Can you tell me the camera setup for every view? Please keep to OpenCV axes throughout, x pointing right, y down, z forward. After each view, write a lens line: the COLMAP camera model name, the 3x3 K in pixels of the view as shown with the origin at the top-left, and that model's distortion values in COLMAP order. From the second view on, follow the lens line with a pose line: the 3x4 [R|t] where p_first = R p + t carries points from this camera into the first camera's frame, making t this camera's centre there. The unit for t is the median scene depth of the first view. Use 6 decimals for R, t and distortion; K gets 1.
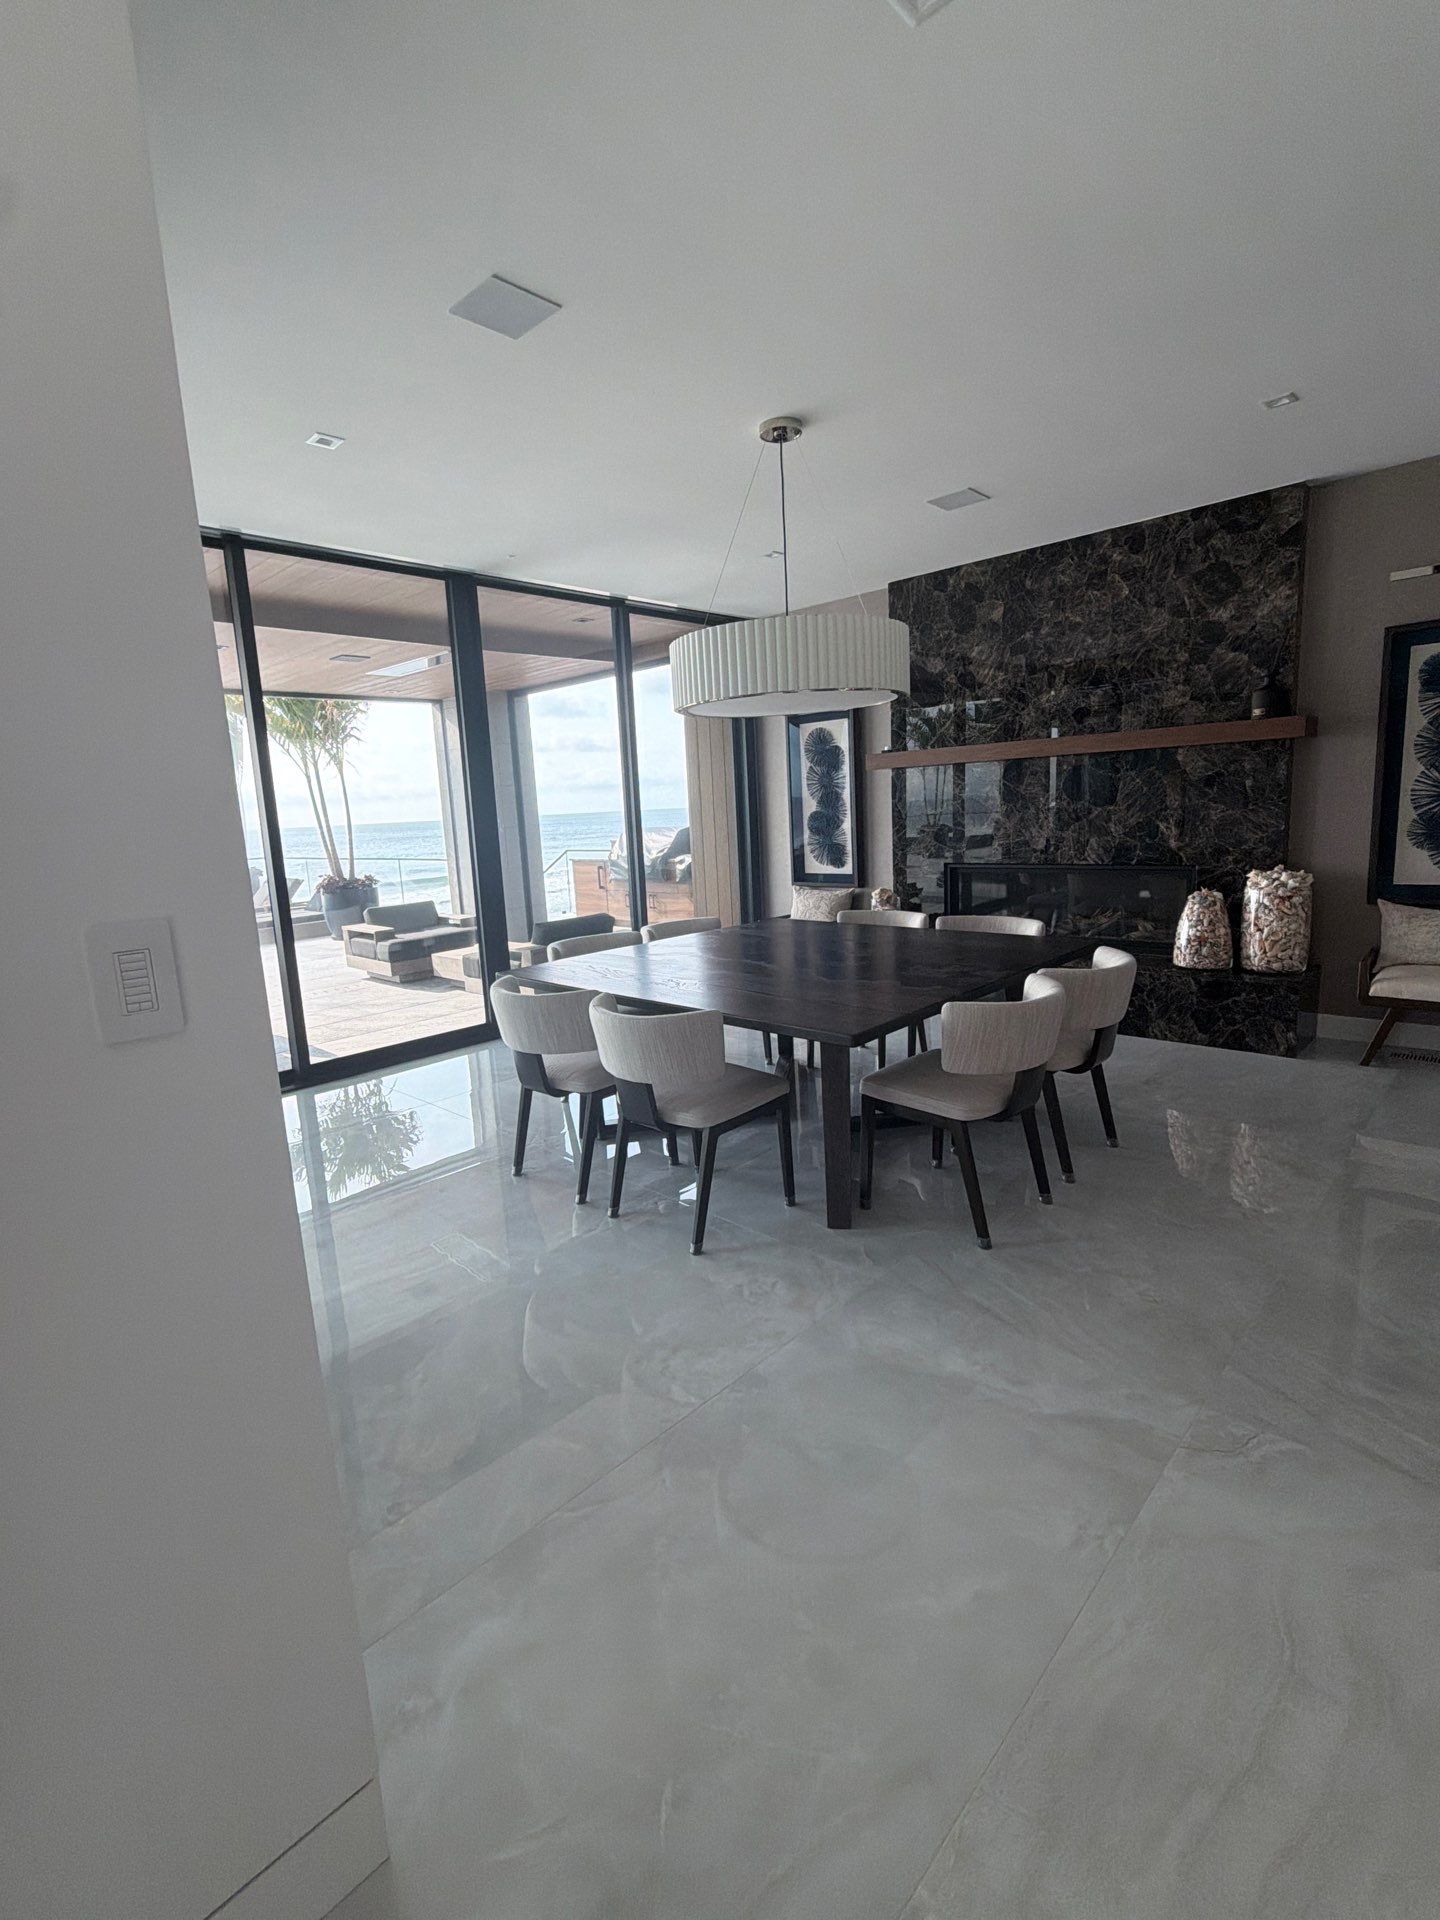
lens RADIAL K [[888.6, 0, 720.0], [0, 888.6, 960.0], [0, 0, 1]] dist [0.001753, 0.000656]
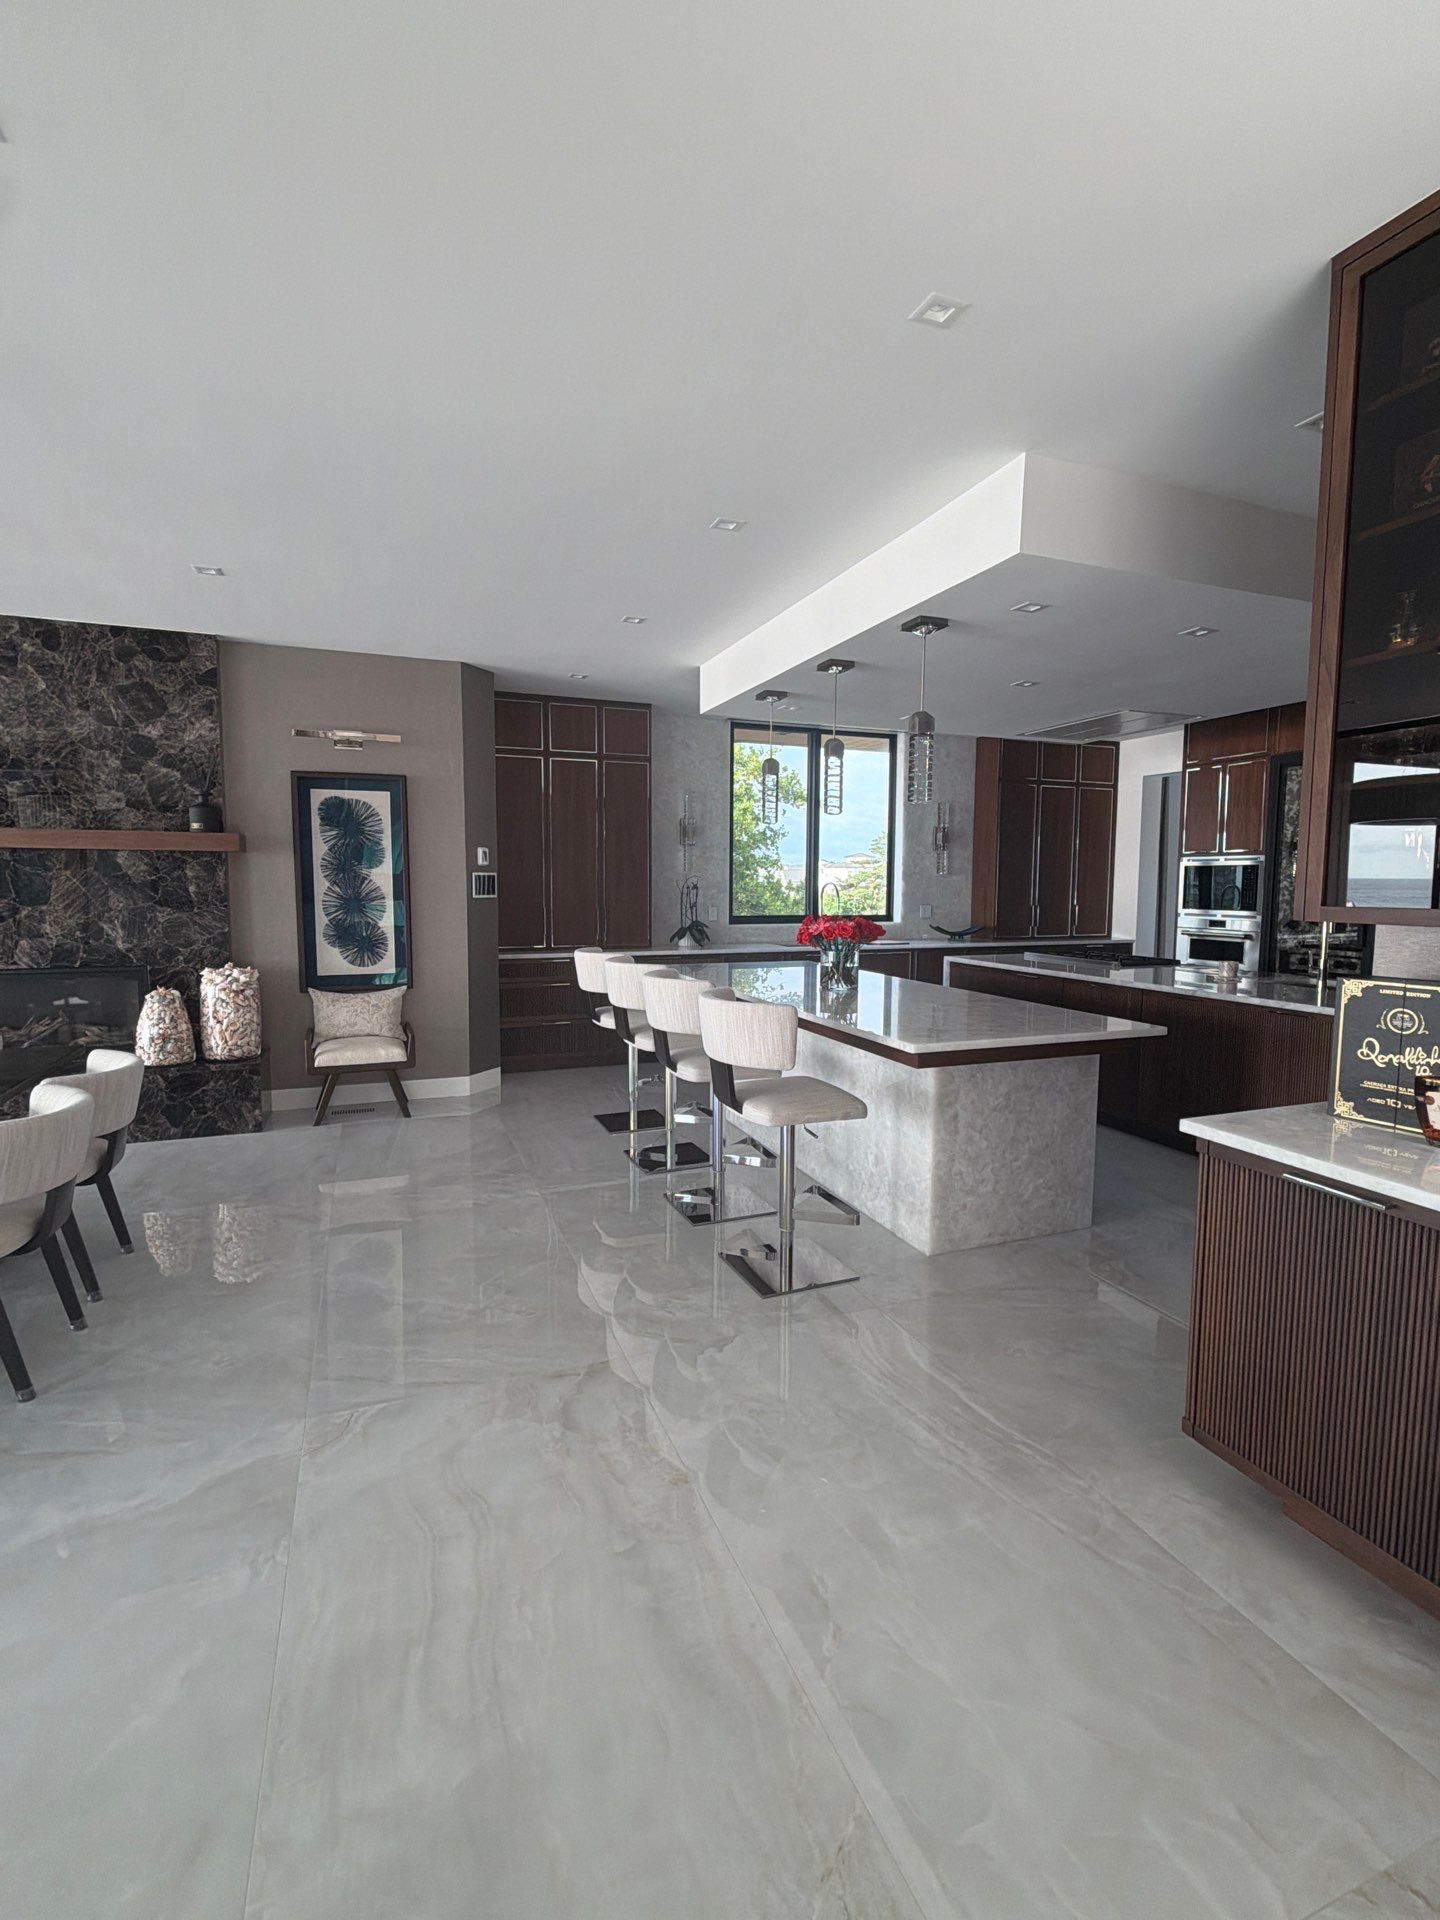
lens RADIAL K [[888.6, 0, 720.0], [0, 888.6, 960.0], [0, 0, 1]] dist [0.001753, 0.000656]
pose [[0.425482, -0.025388, 0.904611, -0.118428], [0.128215, 0.991214, -0.032488, 0.005013], [-0.895838, 0.129807, 0.424999, -0.027944]]
